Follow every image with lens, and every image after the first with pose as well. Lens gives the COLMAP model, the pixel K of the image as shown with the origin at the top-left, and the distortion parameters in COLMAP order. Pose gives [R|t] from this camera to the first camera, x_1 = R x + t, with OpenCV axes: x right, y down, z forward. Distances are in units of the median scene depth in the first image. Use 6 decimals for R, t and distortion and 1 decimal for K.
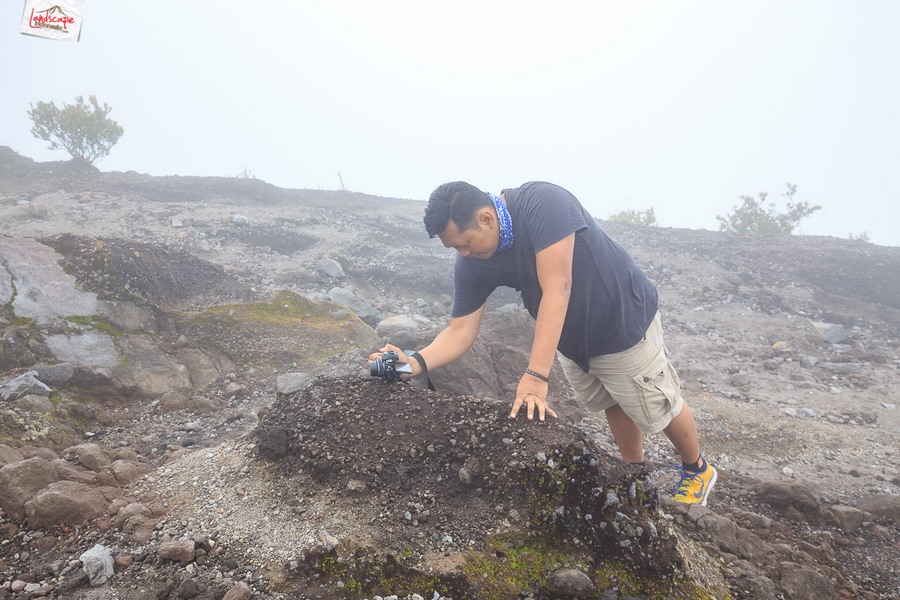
lens RADIAL K [[797.2, 0, 449.6], [0, 797.2, 299.6], [0, 0, 1]] dist [-0.002460, 0.001091]
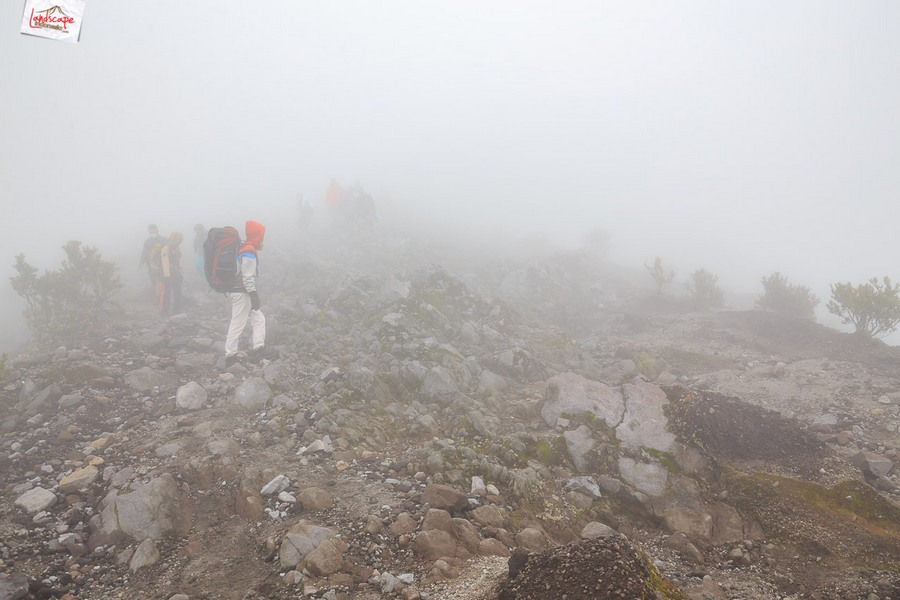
lens RADIAL K [[667.7, 0, 449.5], [0, 667.7, 299.2], [0, 0, 1]] dist [-0.001016, 0.000324]
pose [[0.301351, 0.010541, -0.953455, 0.430327], [-0.217726, 0.974282, -0.058044, -0.077158], [0.928323, 0.225084, 0.295896, 0.325457]]
